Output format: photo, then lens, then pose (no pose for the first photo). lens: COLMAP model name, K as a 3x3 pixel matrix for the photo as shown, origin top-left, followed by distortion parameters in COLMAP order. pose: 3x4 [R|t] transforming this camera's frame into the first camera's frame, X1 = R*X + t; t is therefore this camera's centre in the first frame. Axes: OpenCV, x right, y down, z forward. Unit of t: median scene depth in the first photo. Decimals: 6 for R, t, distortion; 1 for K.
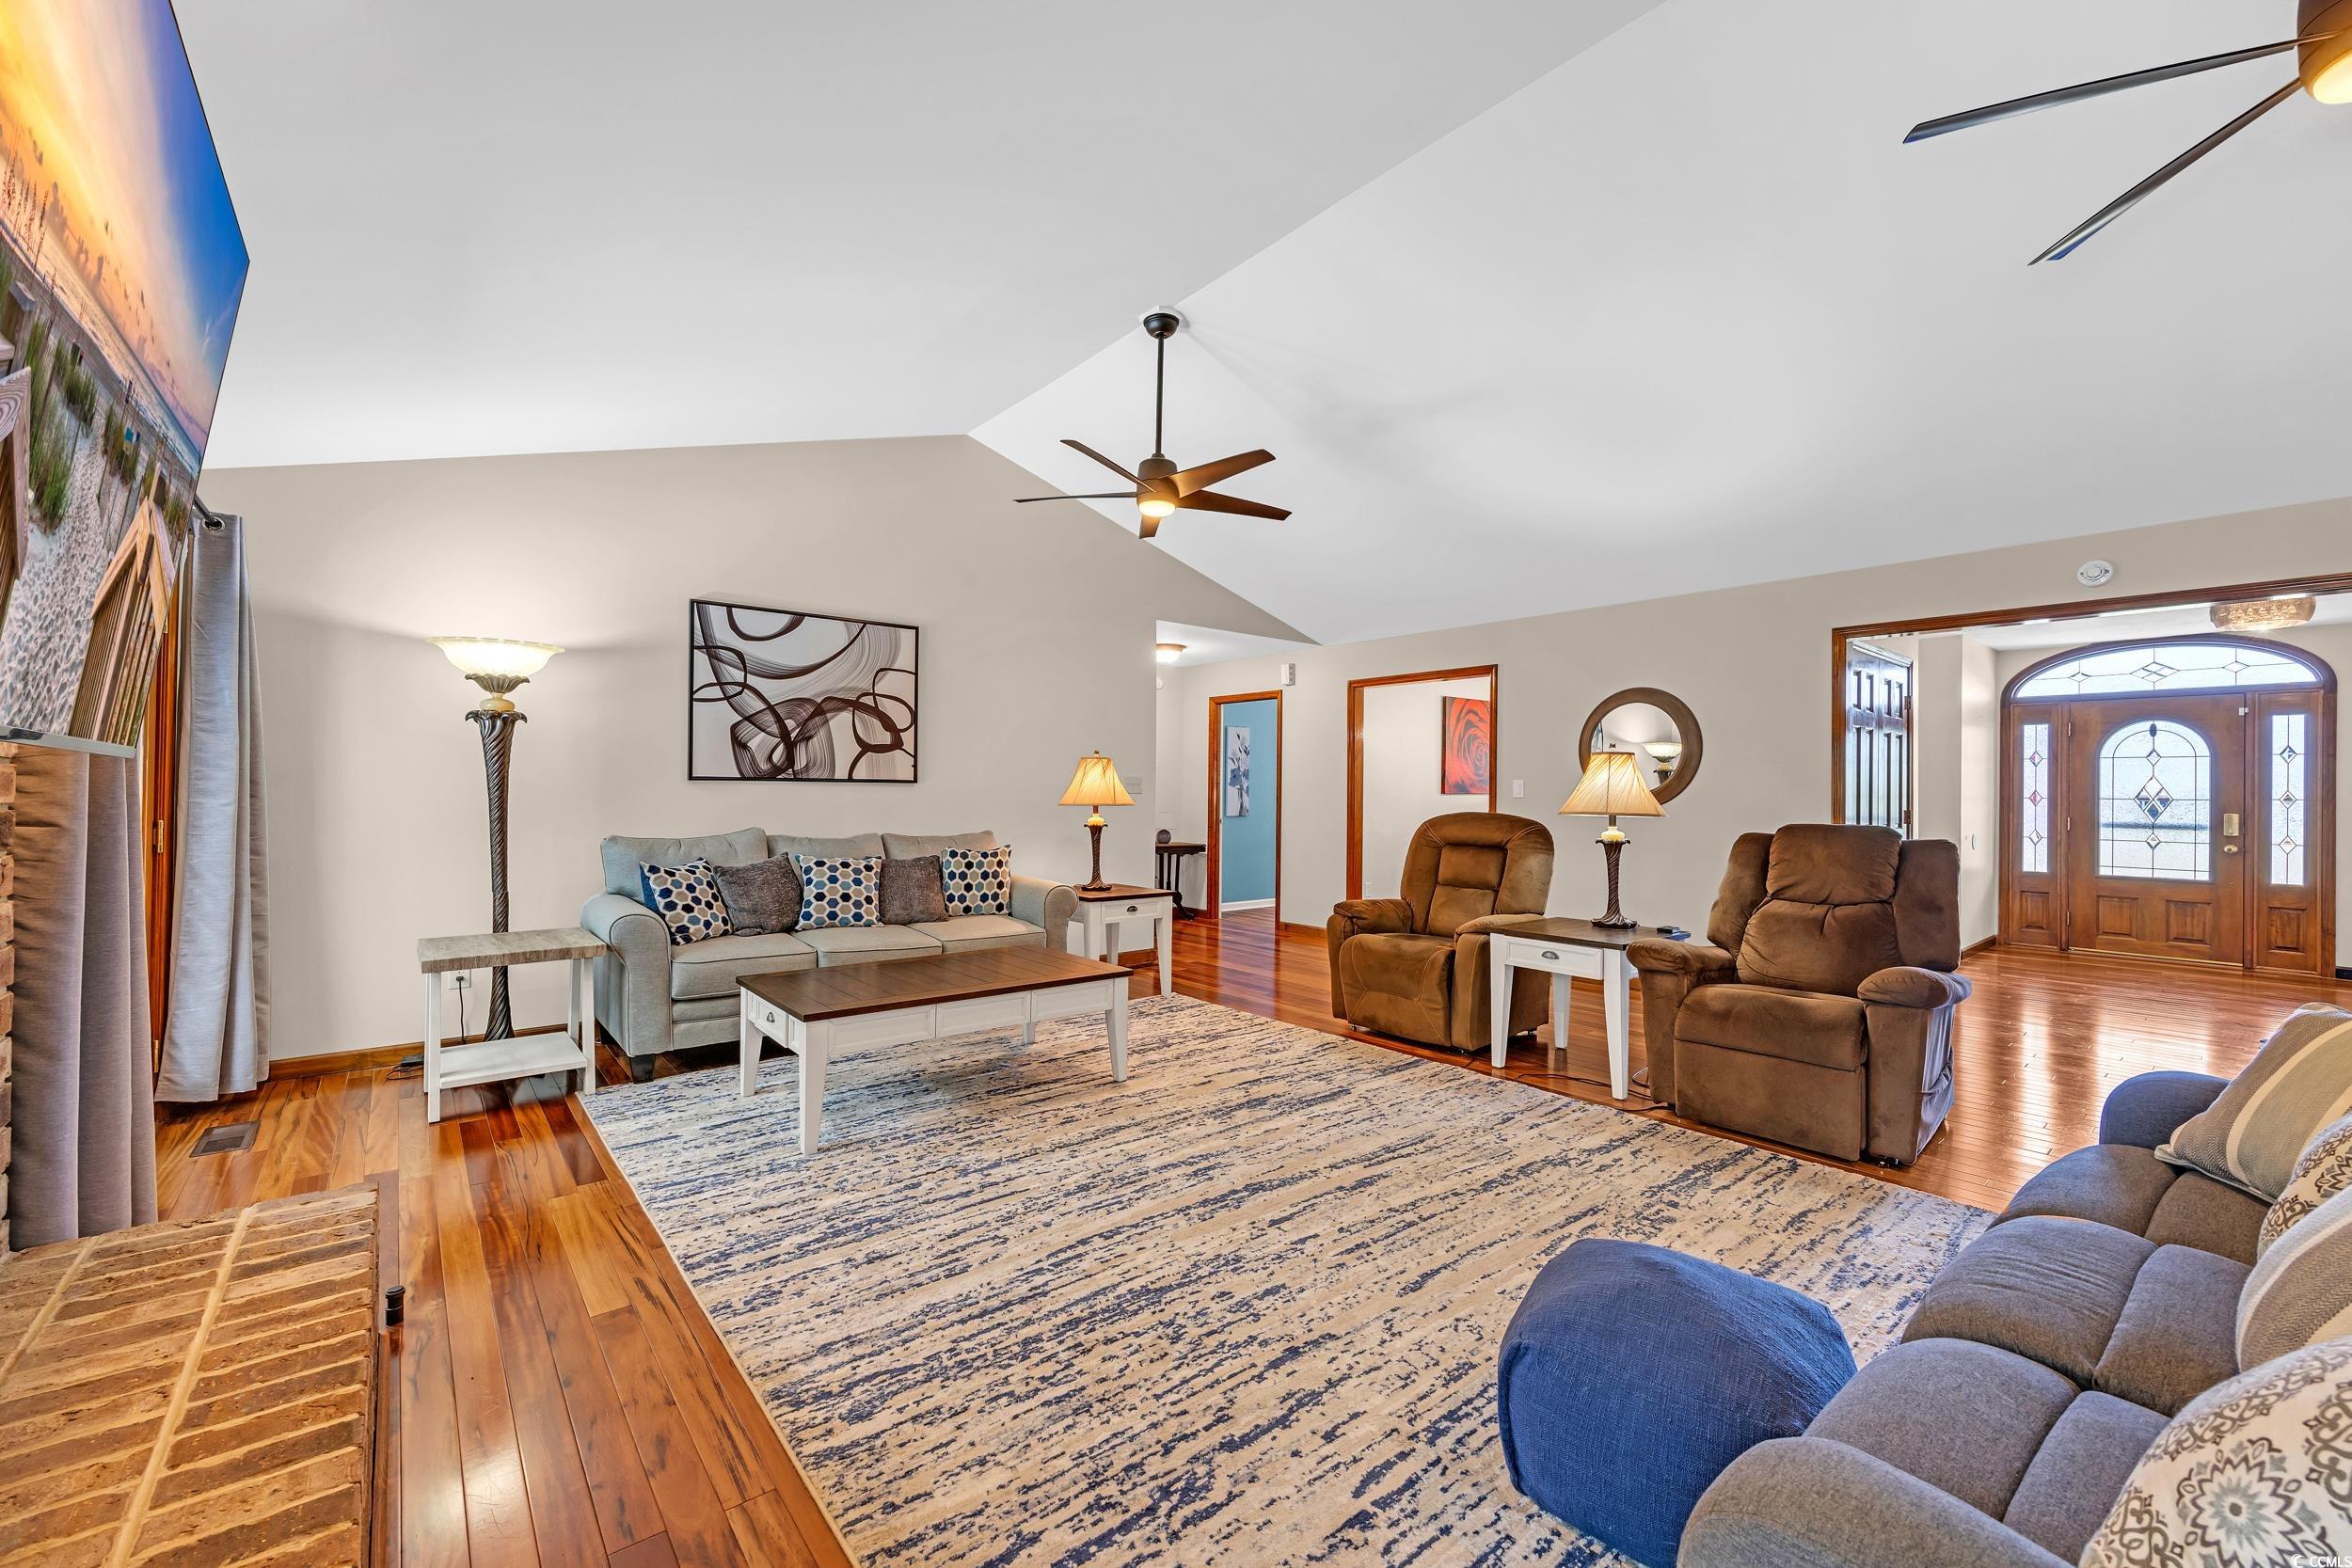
lens RADIAL K [[945.9, 0, 1175.2], [0, 945.9, 776.5], [0, 0, 1]] dist [-0.002344, -0.000423]
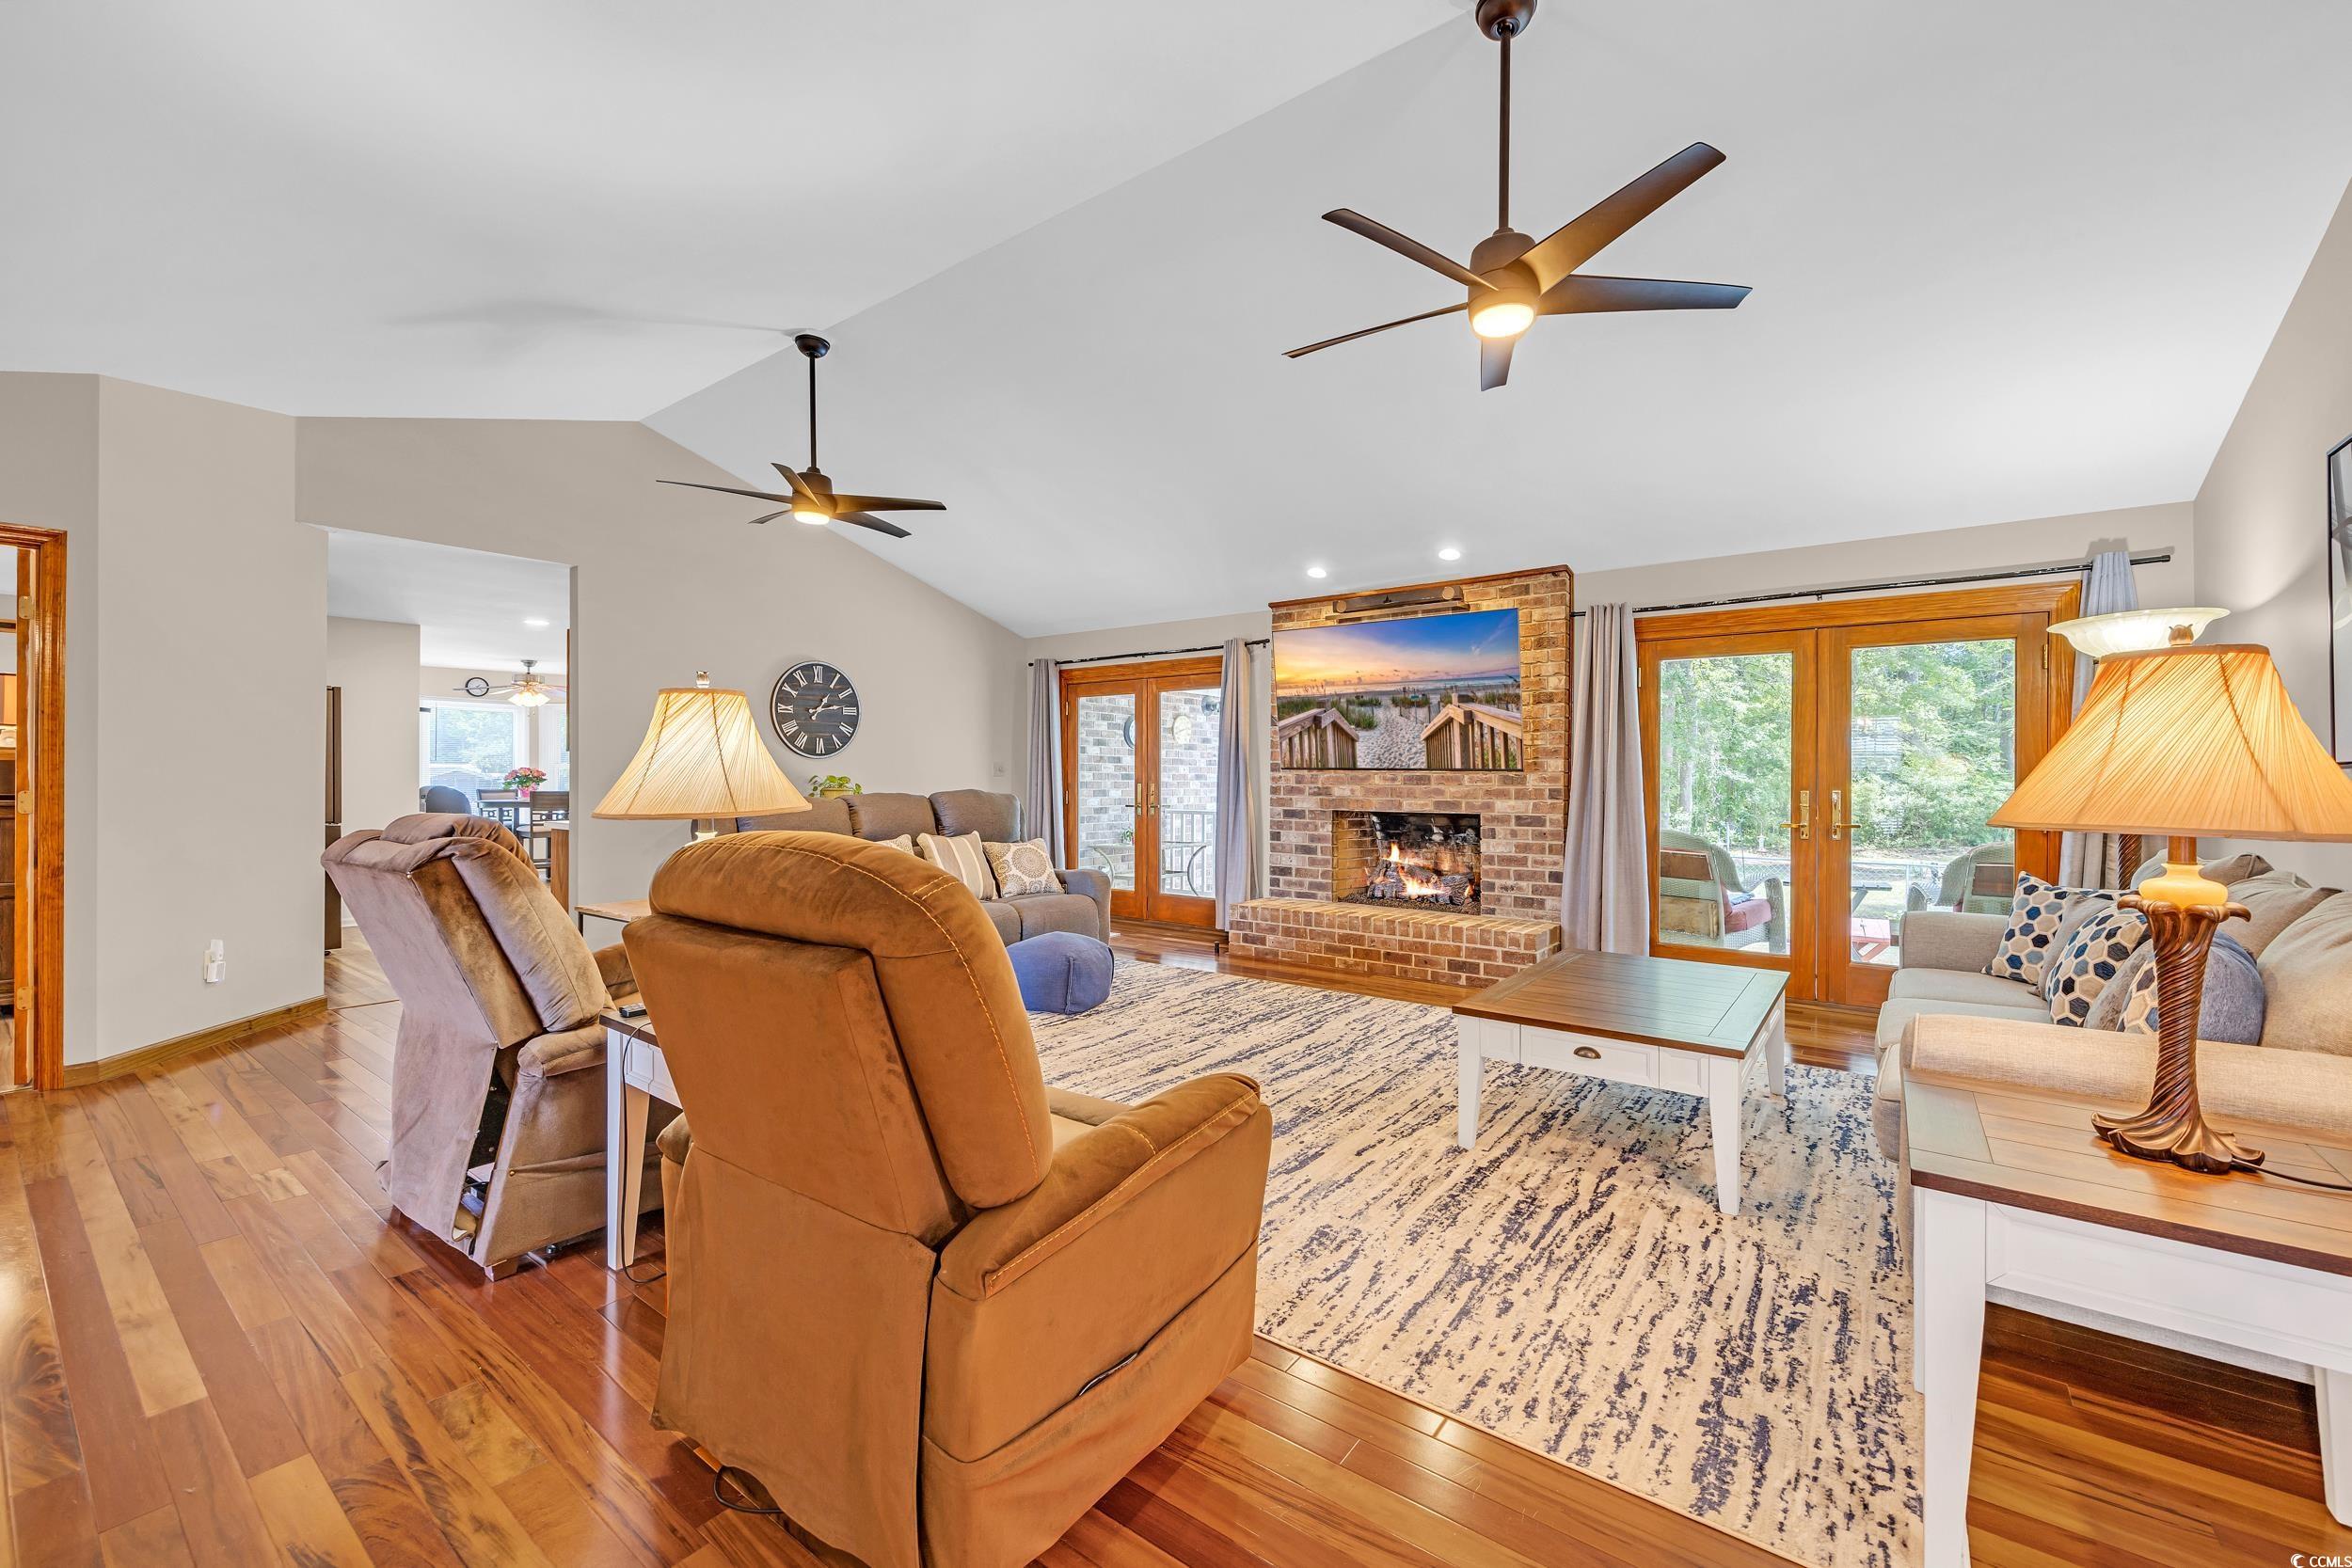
lens RADIAL K [[945.9, 0, 1175.2], [0, 945.9, 776.5], [0, 0, 1]] dist [-0.002344, -0.000423]
pose [[-0.973108, -0.010193, -0.230124, 0.362448], [-0.006566, 0.999842, -0.016524, 0.028074], [0.230256, -0.014569, -0.973021, 1.717591]]
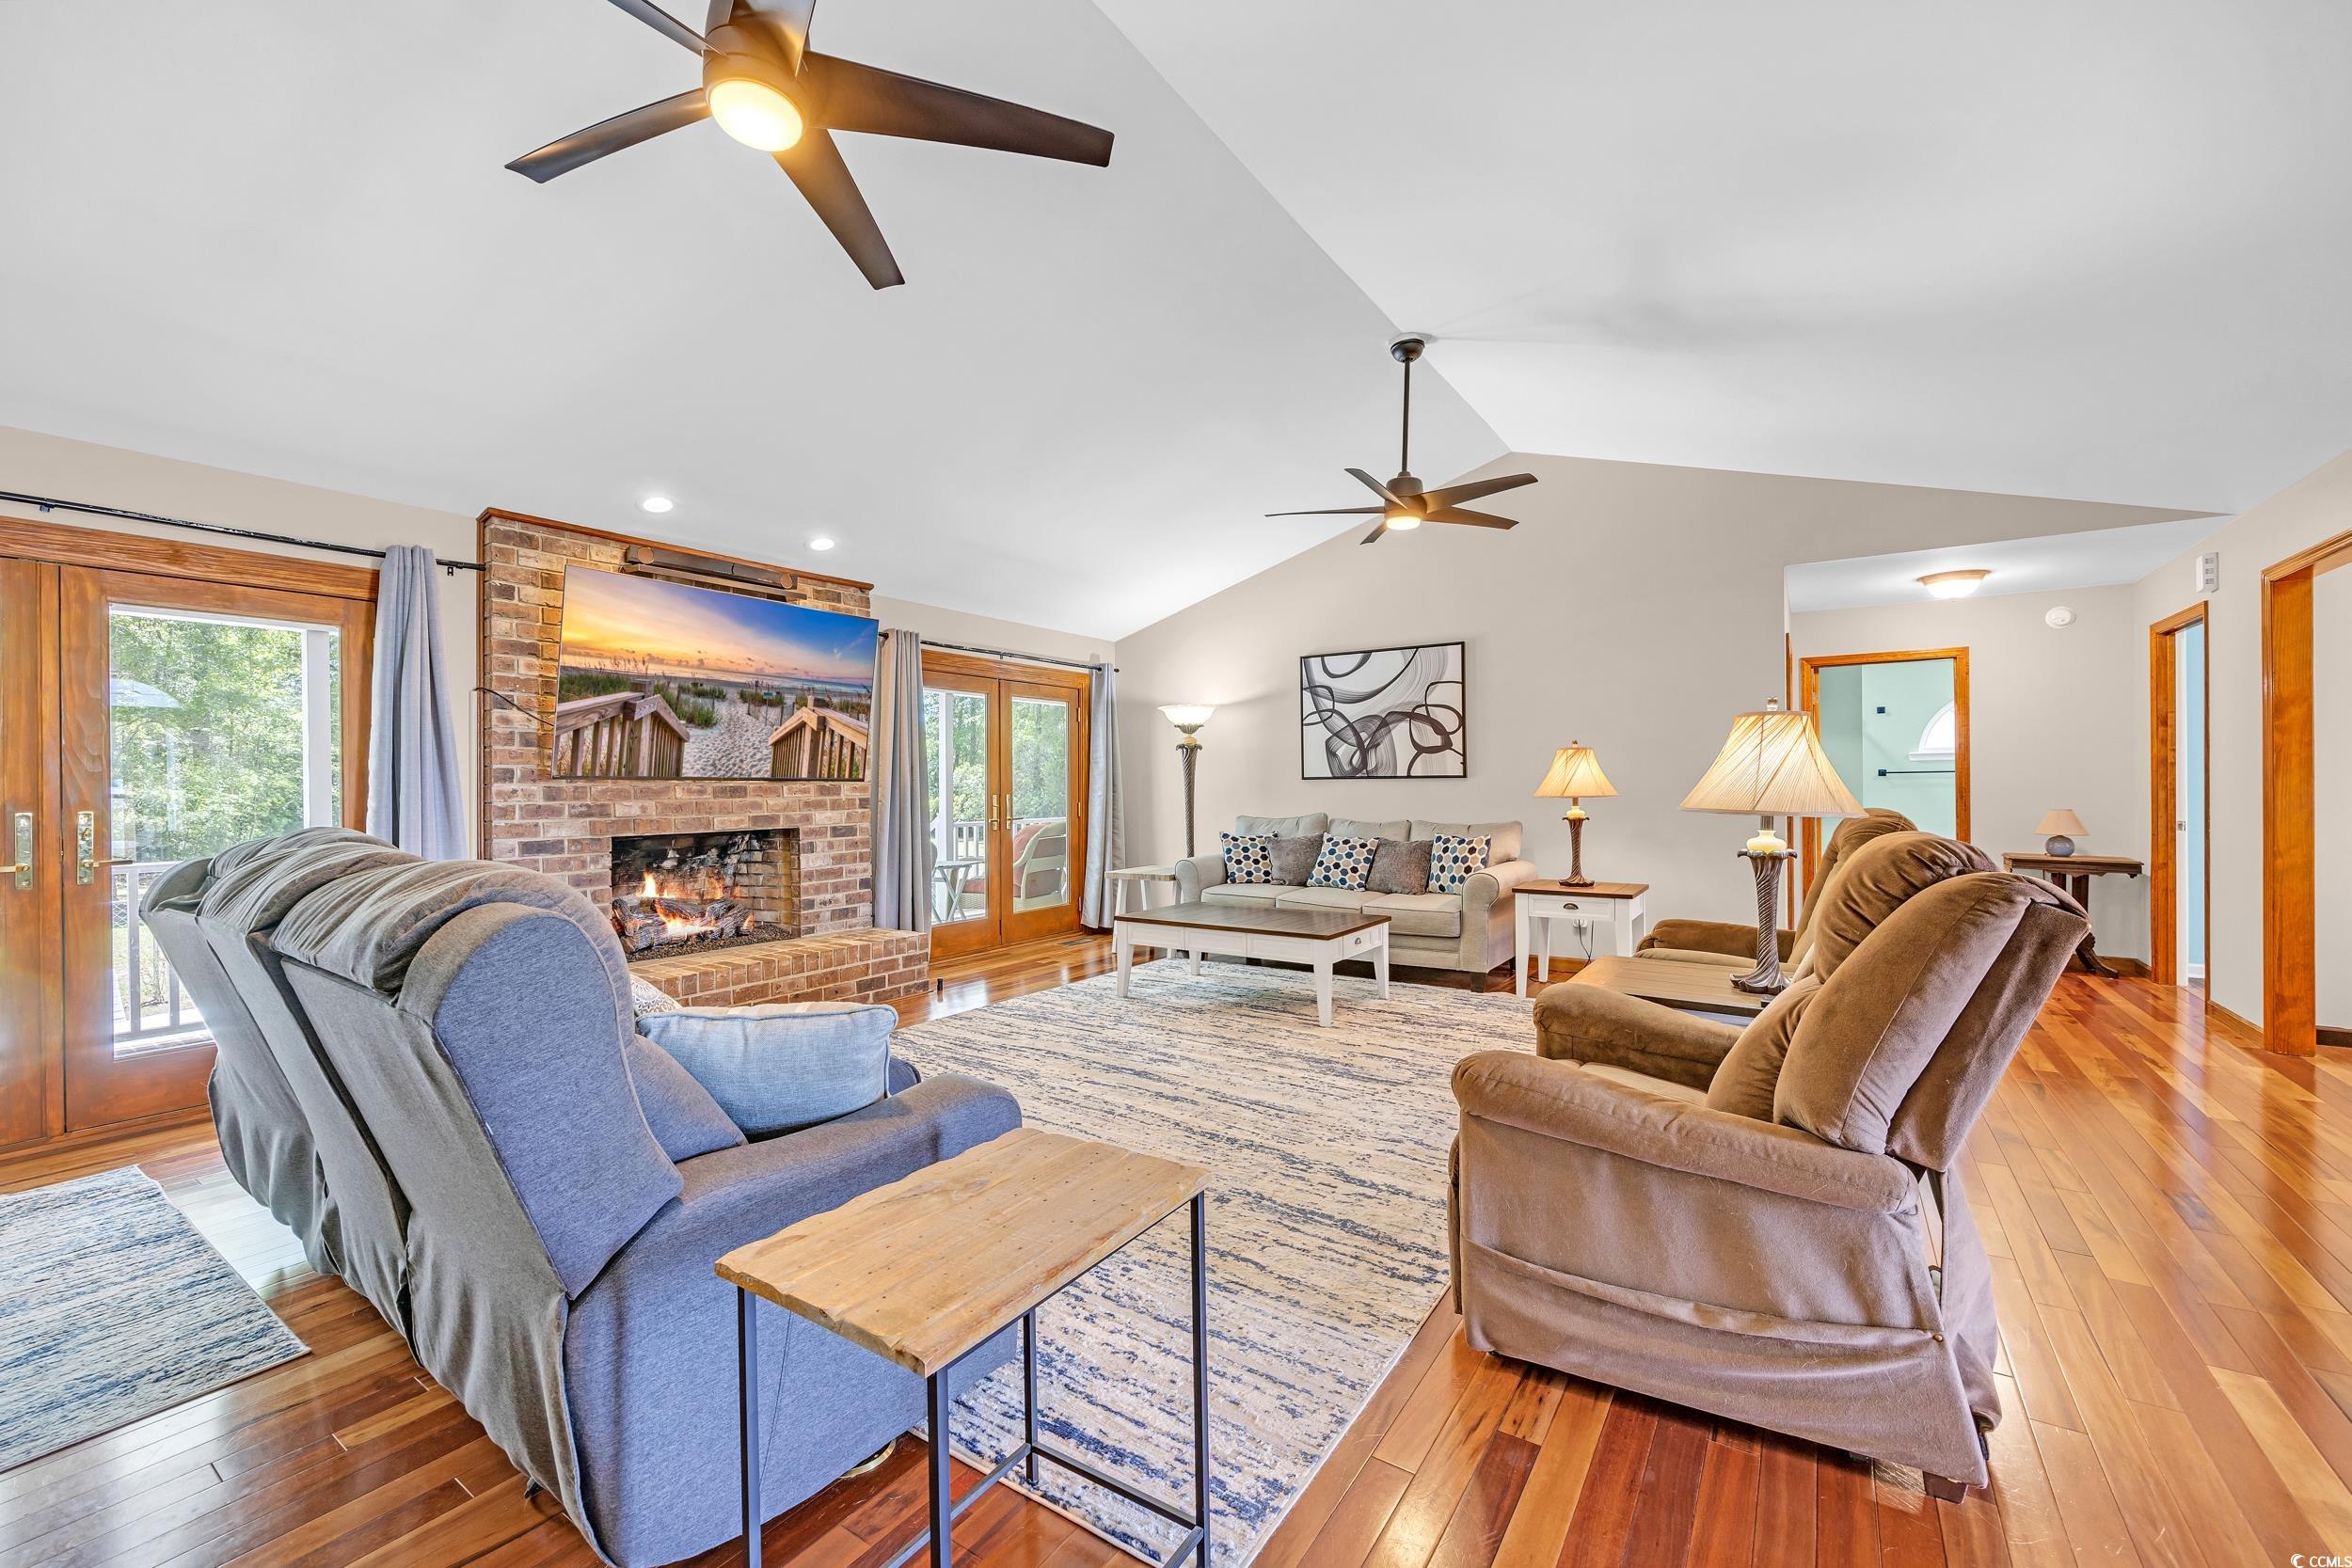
lens RADIAL K [[945.9, 0, 1175.2], [0, 945.9, 776.5], [0, 0, 1]] dist [-0.002344, -0.000423]
pose [[0.285438, -0.019865, -0.958191, 1.041441], [0.025041, 0.999598, -0.013264, 0.016742], [0.958070, -0.020208, 0.285821, 0.484421]]
